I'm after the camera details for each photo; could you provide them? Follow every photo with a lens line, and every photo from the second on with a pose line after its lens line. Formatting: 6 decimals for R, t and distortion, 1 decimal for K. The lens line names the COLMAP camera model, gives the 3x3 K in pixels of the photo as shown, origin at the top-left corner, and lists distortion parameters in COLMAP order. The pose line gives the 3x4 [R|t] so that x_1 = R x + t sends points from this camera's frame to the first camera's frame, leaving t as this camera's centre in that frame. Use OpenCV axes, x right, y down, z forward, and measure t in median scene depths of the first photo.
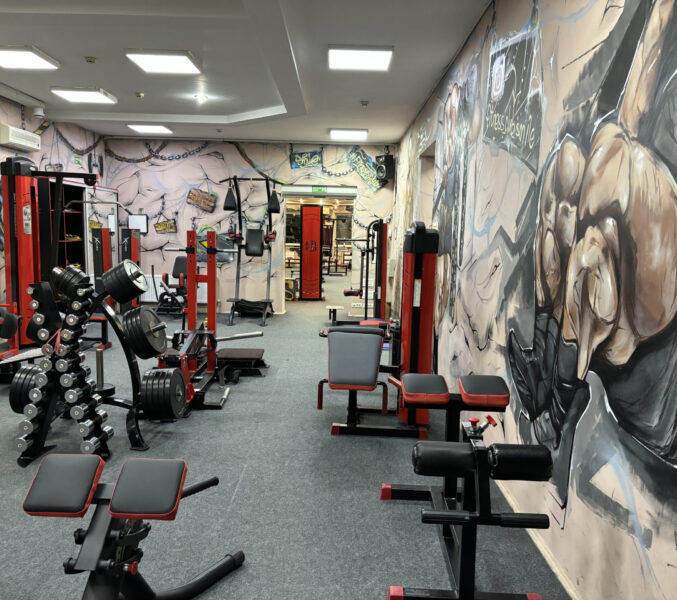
lens RADIAL K [[594.3, 0, 338.5], [0, 594.3, 300.0], [0, 0, 1]] dist [0.086566, -0.132682]
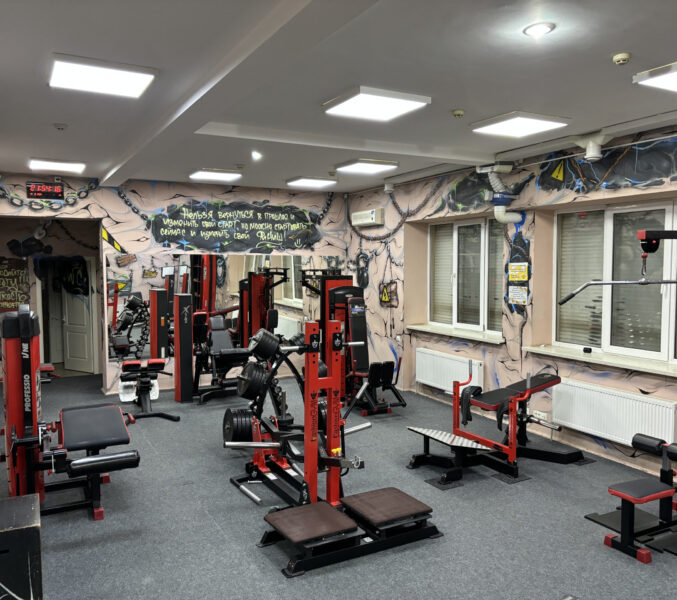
lens RADIAL K [[603.7, 0, 338.7], [0, 603.7, 291.5], [0, 0, 1]] dist [0.077173, -0.124614]
pose [[-0.883043, -0.008857, -0.469208, 0.248165], [-0.076898, 0.989039, 0.126051, -0.524369], [0.462949, 0.147390, -0.874045, 3.468693]]
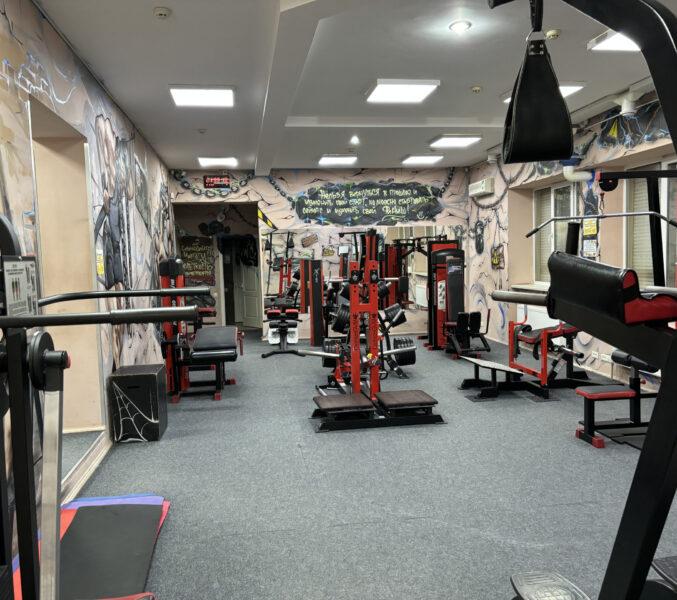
lens RADIAL K [[604.3, 0, 335.7], [0, 604.3, 291.2], [0, 0, 1]] dist [0.156900, -0.289462]
pose [[-0.989233, 0.004032, -0.146293, -0.061484], [-0.019692, 0.986863, 0.160356, -0.476906], [0.145018, 0.161510, -0.976158, 4.143817]]
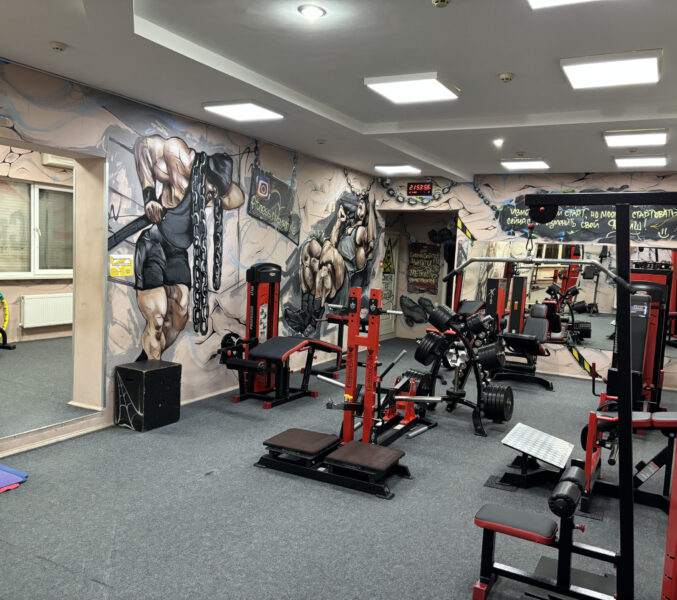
lens RADIAL K [[603.7, 0, 338.7], [0, 603.7, 291.5], [0, 0, 1]] dist [0.077173, -0.124614]
pose [[-0.876847, -0.107122, 0.468684, -1.263385], [-0.025314, 0.983796, 0.177497, -0.554990], [-0.480103, 0.143773, -0.865350, 3.695555]]
